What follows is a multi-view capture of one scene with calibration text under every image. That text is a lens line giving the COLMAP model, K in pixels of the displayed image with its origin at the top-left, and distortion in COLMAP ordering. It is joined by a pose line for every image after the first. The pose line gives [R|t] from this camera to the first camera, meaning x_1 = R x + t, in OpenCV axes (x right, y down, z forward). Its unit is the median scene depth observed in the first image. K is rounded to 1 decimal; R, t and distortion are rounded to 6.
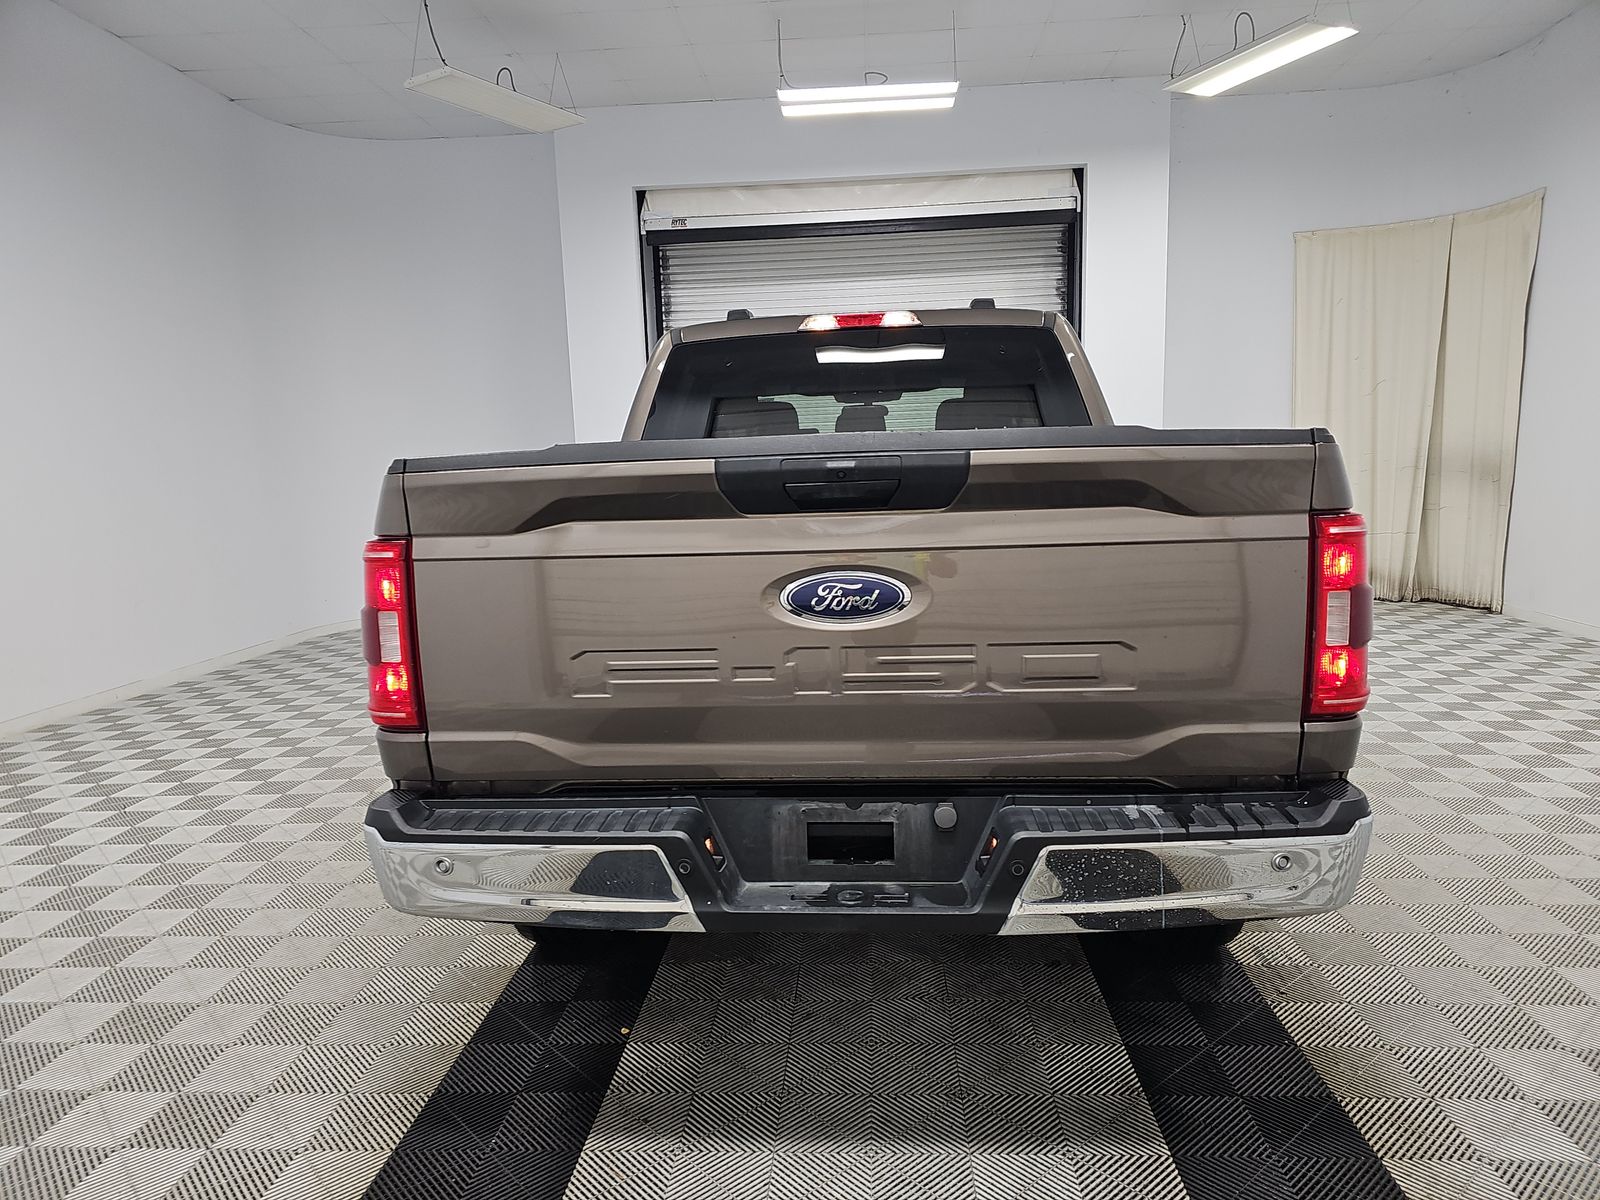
lens RADIAL K [[1049.4, 0, 809.2], [0, 1049.4, 604.7], [0, 0, 1]] dist [0.035139, -0.005221]
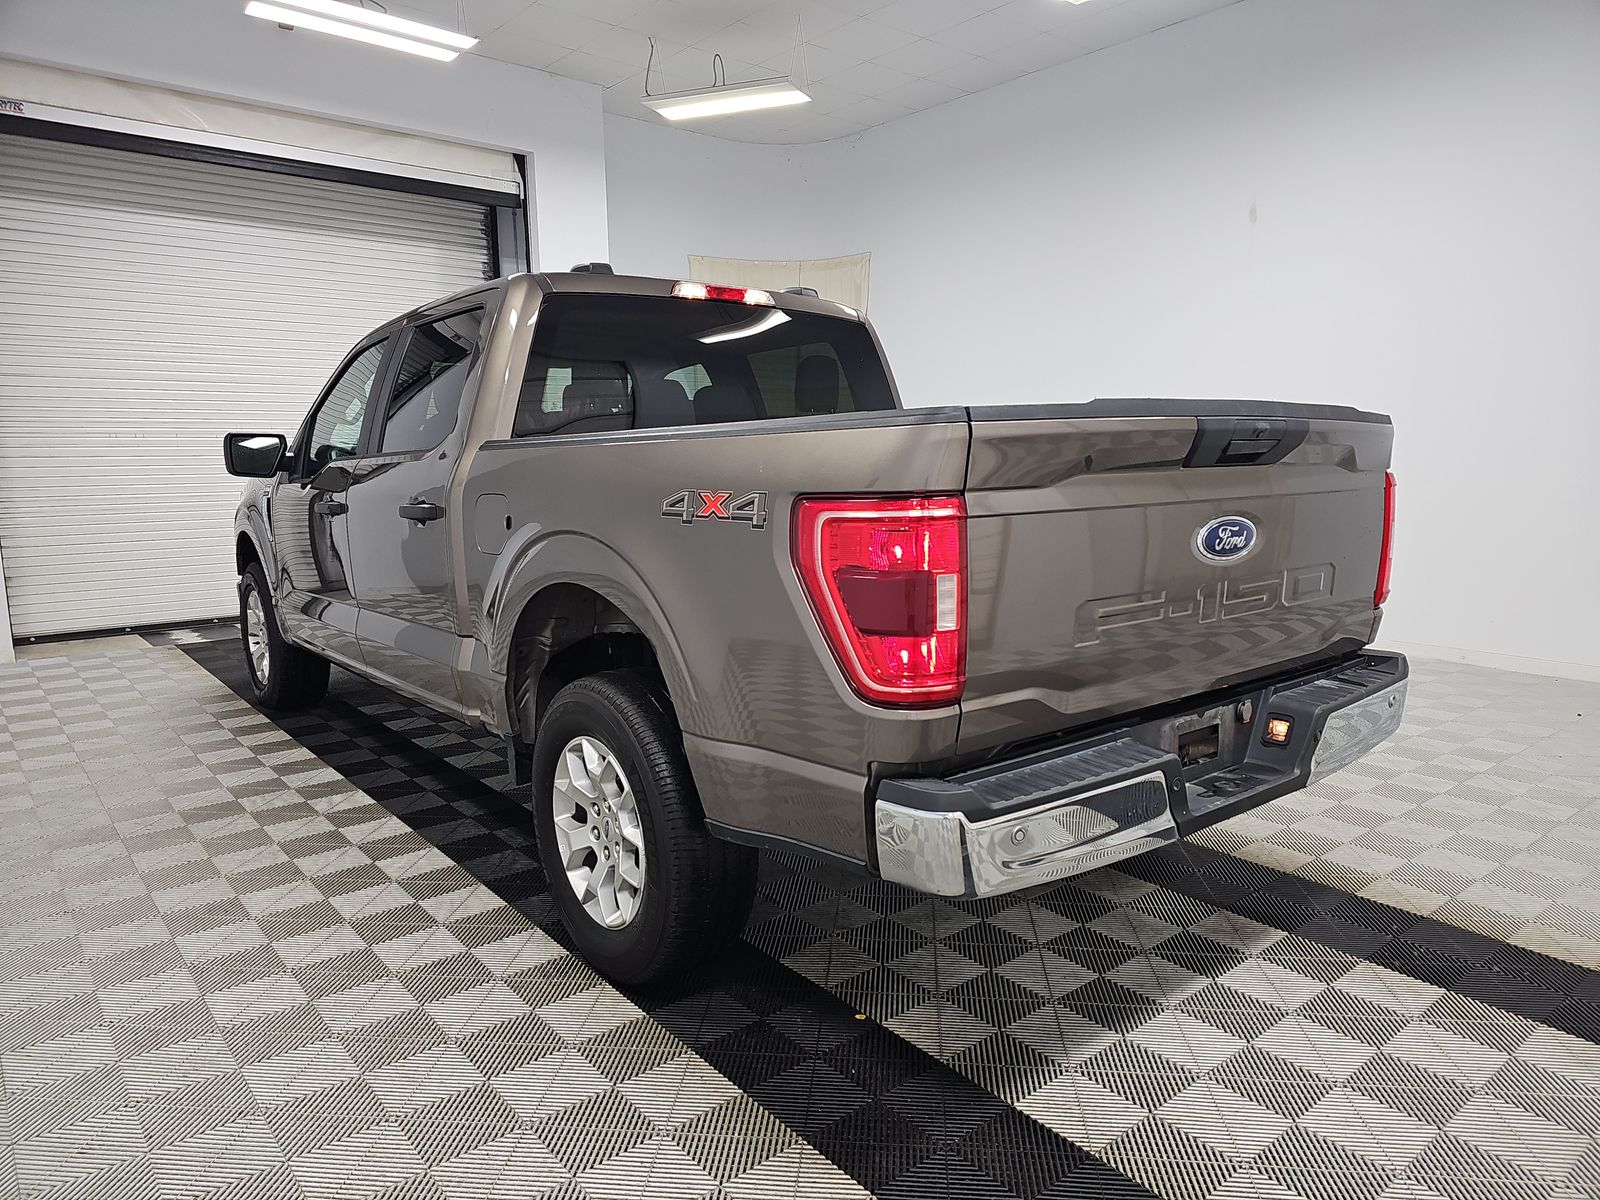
lens RADIAL K [[1058.7, 0, 815.5], [0, 1058.7, 595.9], [0, 0, 1]] dist [0.042431, -0.021528]
pose [[0.725923, -0.069161, 0.684289, -0.592161], [0.075434, 0.996935, 0.020736, -0.000913], [-0.683626, 0.036566, 0.728916, 0.222701]]
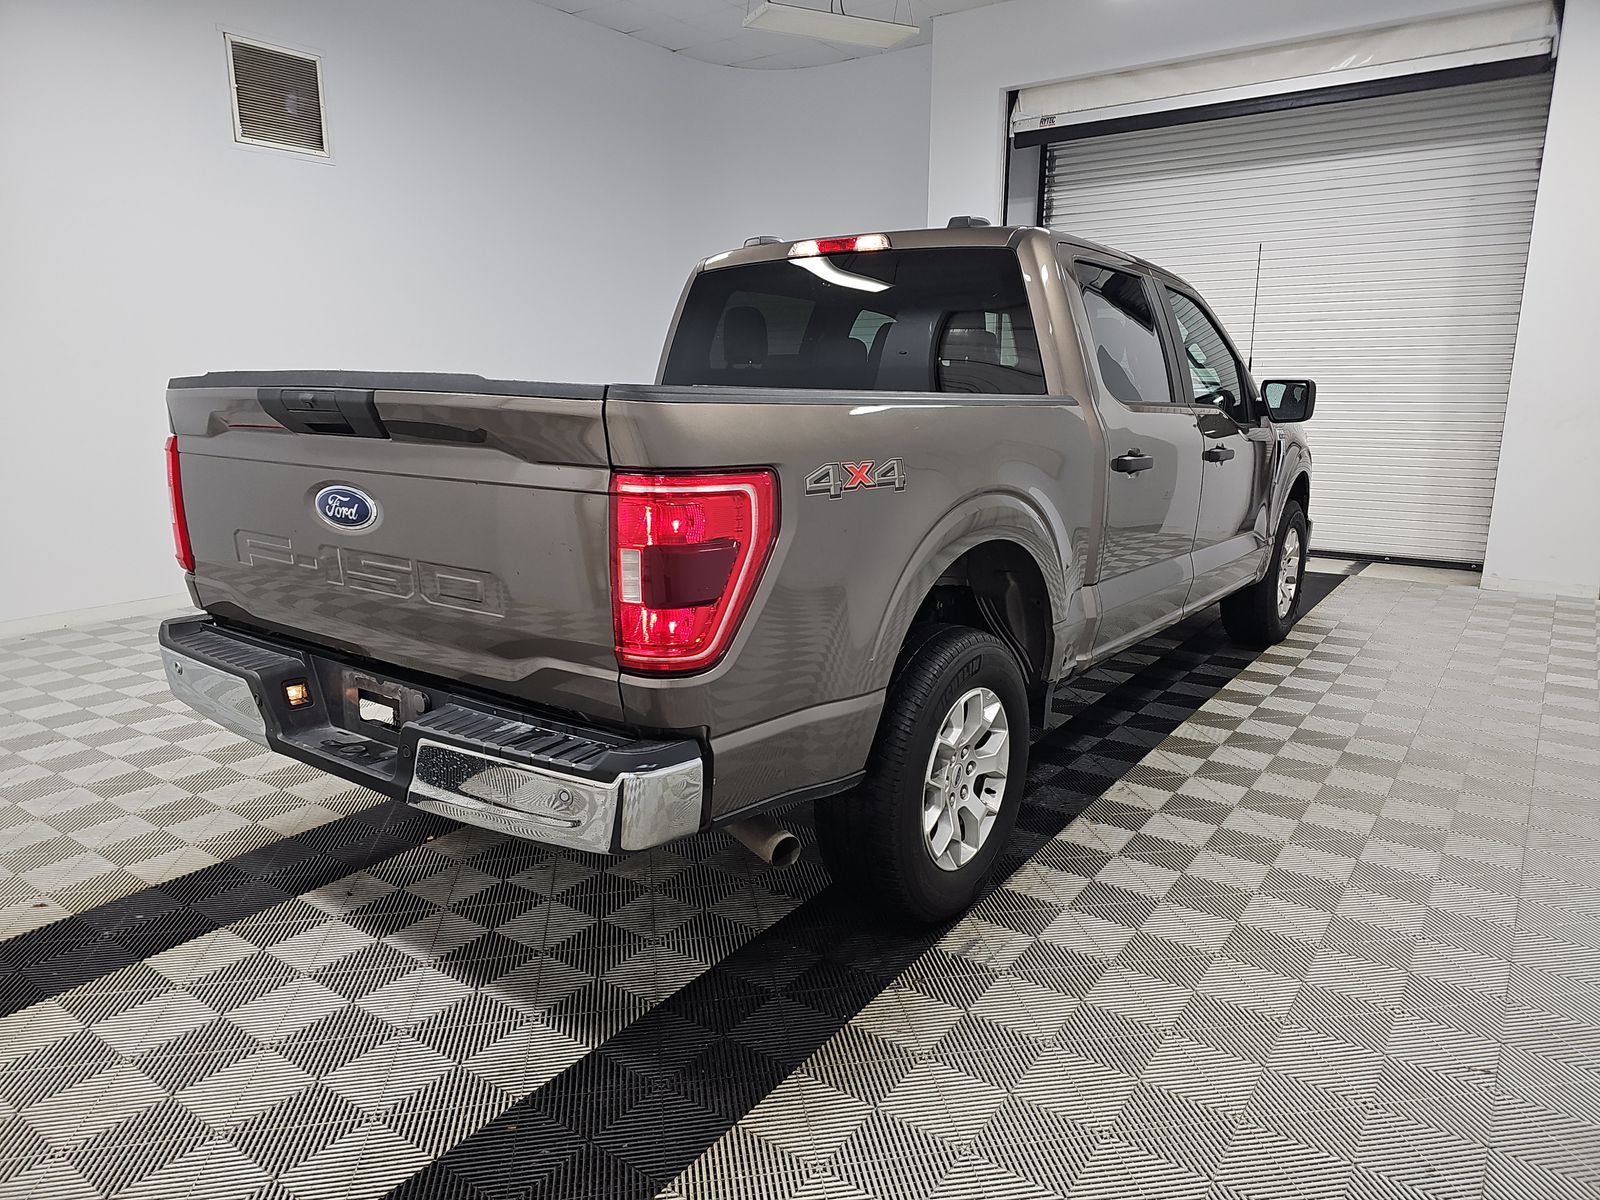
lens RADIAL K [[1058.7, 0, 815.5], [0, 1058.7, 595.9], [0, 0, 1]] dist [0.042431, -0.021528]
pose [[0.849375, 0.138830, -0.509204, 0.585331], [-0.097851, 0.989481, 0.106552, -0.046742], [0.518640, -0.040677, 0.854024, 0.115248]]
